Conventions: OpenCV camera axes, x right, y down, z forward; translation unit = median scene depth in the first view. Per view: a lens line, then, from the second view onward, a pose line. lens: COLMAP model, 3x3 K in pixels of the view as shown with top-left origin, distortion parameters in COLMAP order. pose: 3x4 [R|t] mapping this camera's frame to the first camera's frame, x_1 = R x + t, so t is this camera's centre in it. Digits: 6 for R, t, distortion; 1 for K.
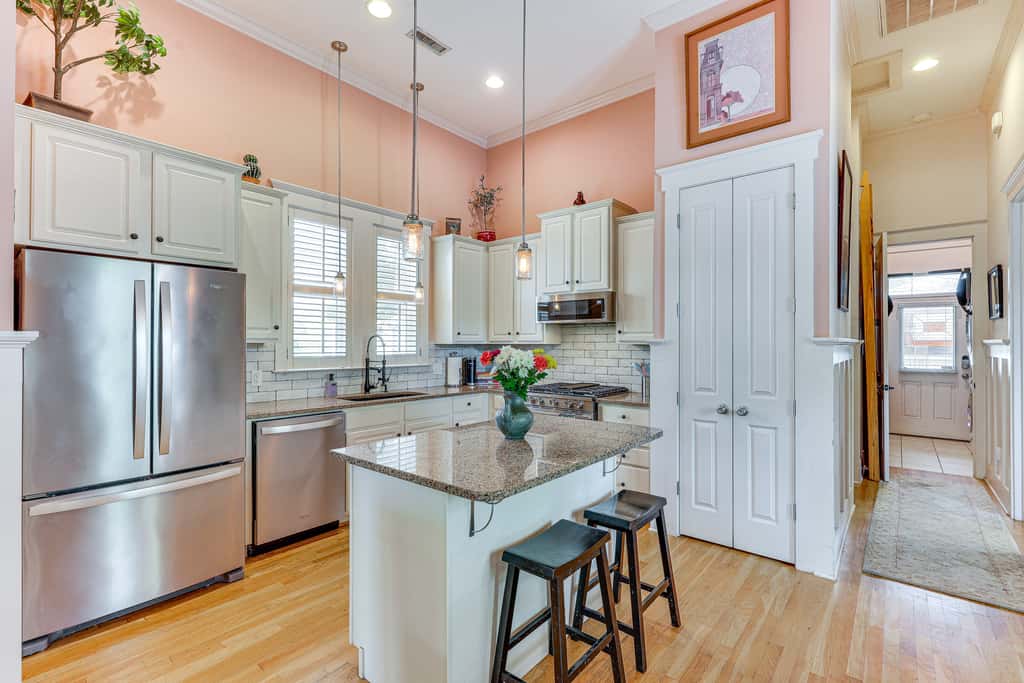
lens RADIAL K [[461.5, 0, 510.3], [0, 461.5, 339.9], [0, 0, 1]] dist [-0.001445, 0.000195]
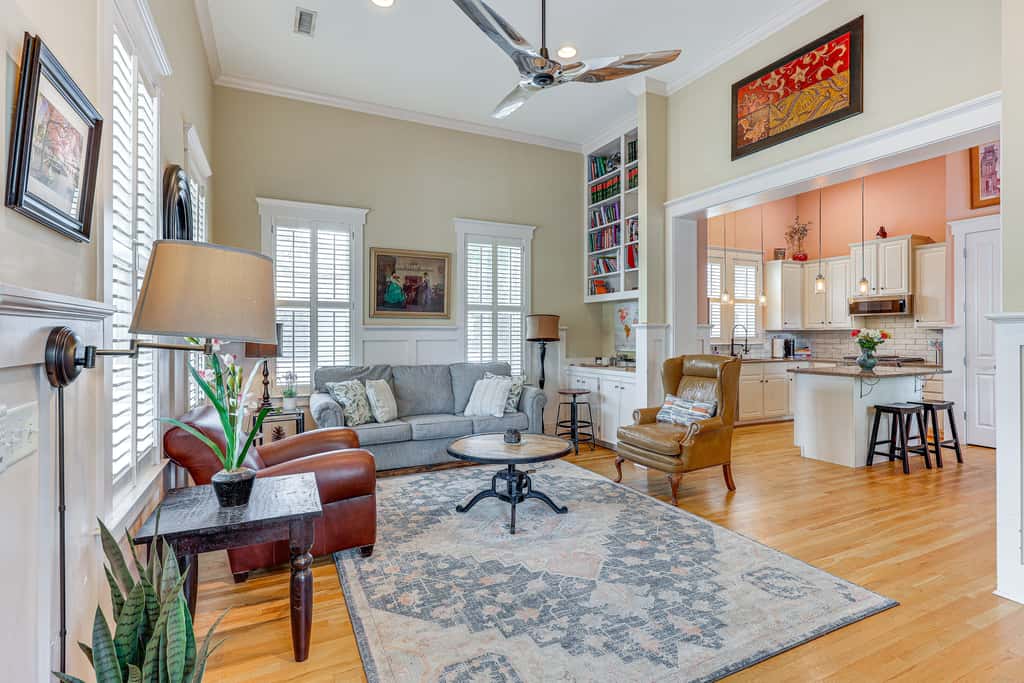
lens RADIAL K [[477.9, 0, 507.9], [0, 477.9, 332.9], [0, 0, 1]] dist [-0.004683, -0.003129]
pose [[0.903694, -0.004942, -0.428150, -0.318977], [0.007036, 0.999970, 0.003308, 0.008135], [0.428120, -0.006002, 0.903702, -1.016959]]
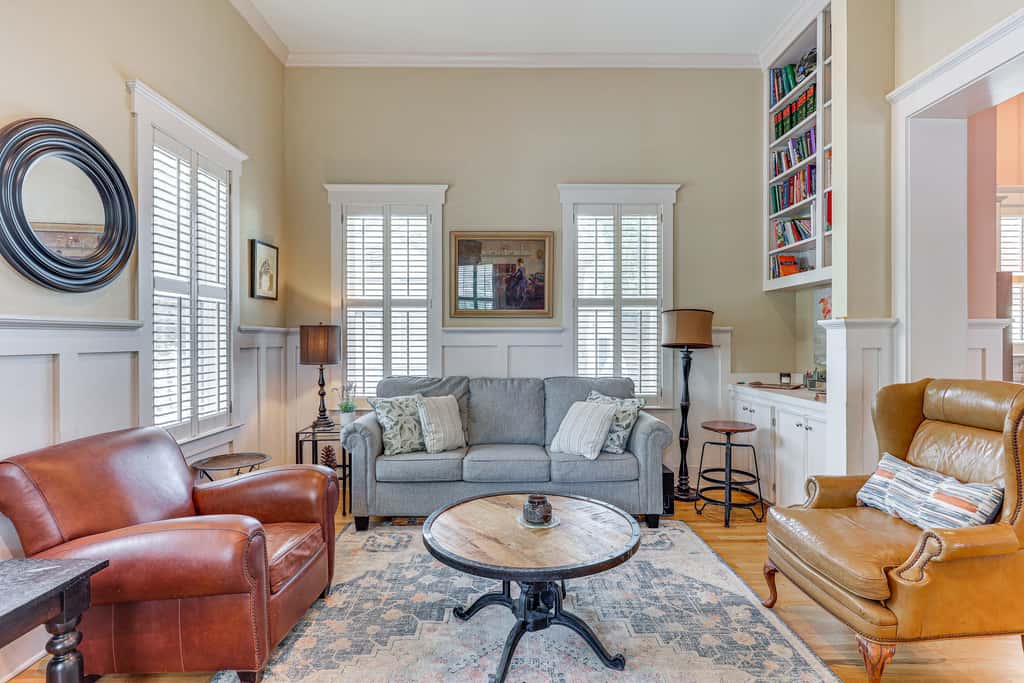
lens RADIAL K [[477.9, 0, 518.8], [0, 477.9, 339.3], [0, 0, 1]] dist [-0.004683, -0.003129]
pose [[0.640630, -0.002769, -0.767844, -0.302465], [0.009501, 0.999946, 0.004321, 0.012997], [0.767791, -0.010064, 0.640622, -0.563045]]
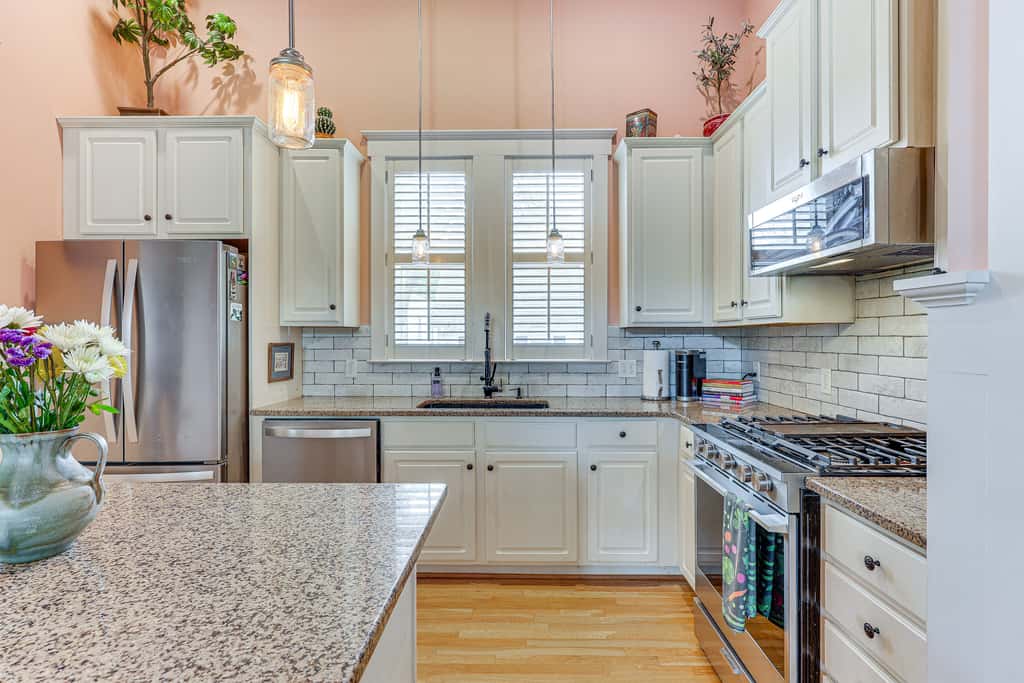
lens RADIAL K [[490.9, 0, 513.0], [0, 490.9, 339.4], [0, 0, 1]] dist [-0.001125, -0.001055]
pose [[0.633245, 0.000875, -0.773951, 0.310054], [0.008221, 0.999935, 0.007856, 0.021816], [0.773908, -0.011338, 0.633197, 0.580828]]
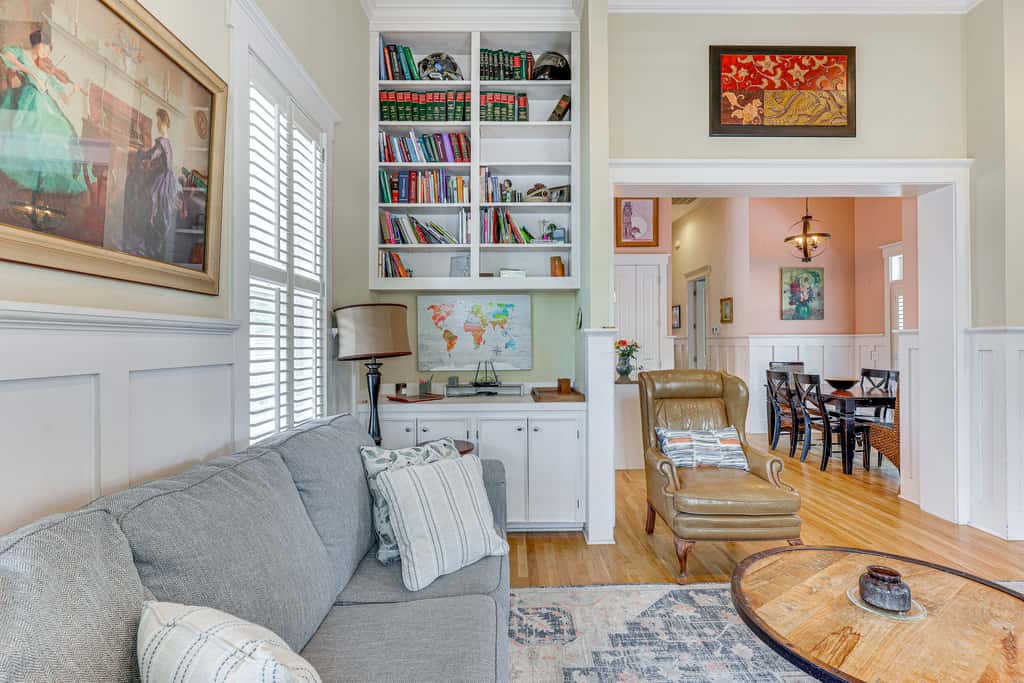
lens RADIAL K [[477.9, 0, 504.7], [0, 477.9, 340.8], [0, 0, 1]] dist [-0.004683, -0.003129]
pose [[0.775923, -0.003297, 0.630819, -1.146563], [0.003180, 0.999994, 0.001314, 0.011131], [-0.630819, 0.000987, 0.775929, -0.315180]]
